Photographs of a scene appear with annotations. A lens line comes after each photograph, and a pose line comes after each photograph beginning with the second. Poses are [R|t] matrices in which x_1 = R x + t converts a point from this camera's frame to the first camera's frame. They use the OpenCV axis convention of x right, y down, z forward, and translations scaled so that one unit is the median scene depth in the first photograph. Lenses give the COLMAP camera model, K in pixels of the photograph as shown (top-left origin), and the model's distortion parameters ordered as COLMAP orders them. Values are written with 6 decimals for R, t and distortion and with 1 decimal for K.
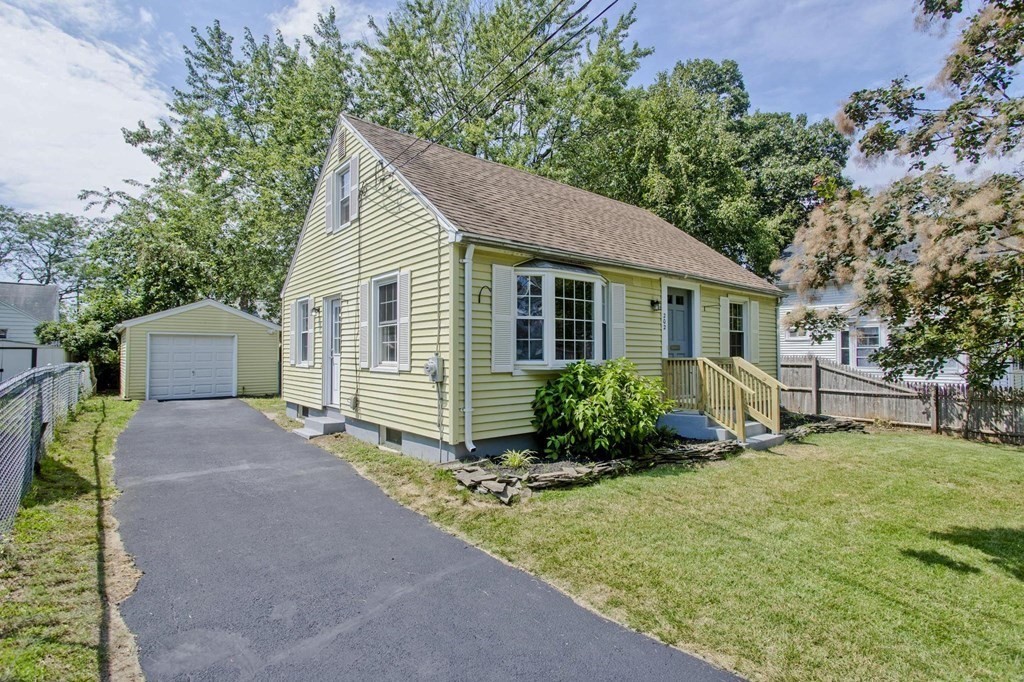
lens RADIAL K [[485.3, 0, 503.2], [0, 485.3, 326.0], [0, 0, 1]] dist [0.003608, 0.000637]
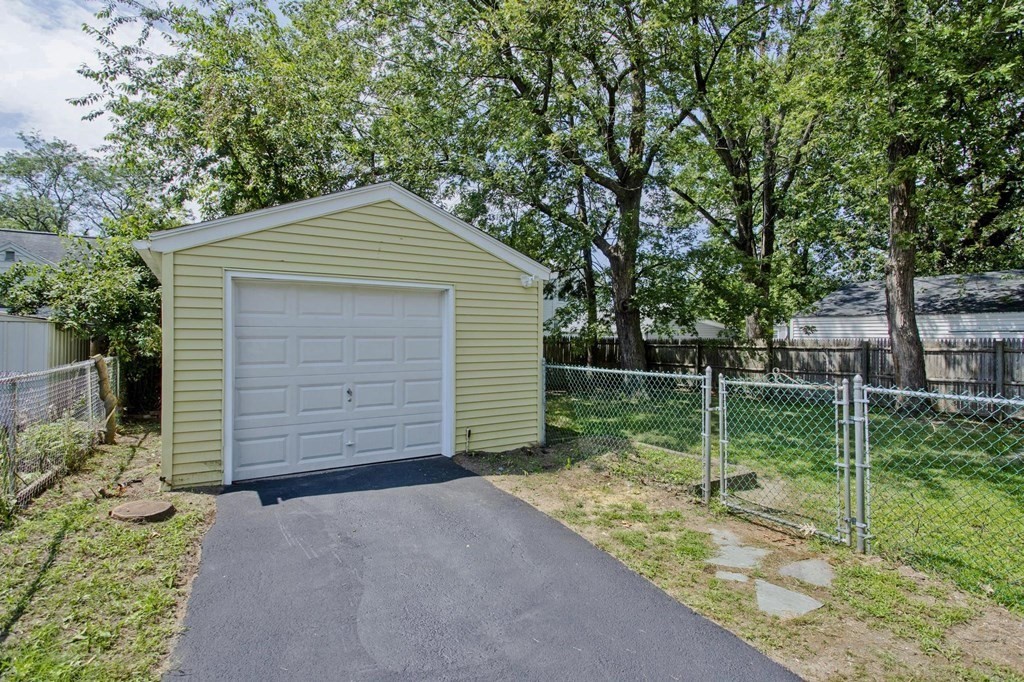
lens RADIAL K [[502.4, 0, 512.8], [0, 502.4, 317.6], [0, 0, 1]] dist [0.000404, 0.000321]
pose [[0.991587, 0.002306, -0.129419, -0.458314], [0.001071, 0.999661, 0.026018, 0.031083], [0.129435, -0.025938, 0.991249, 0.636190]]
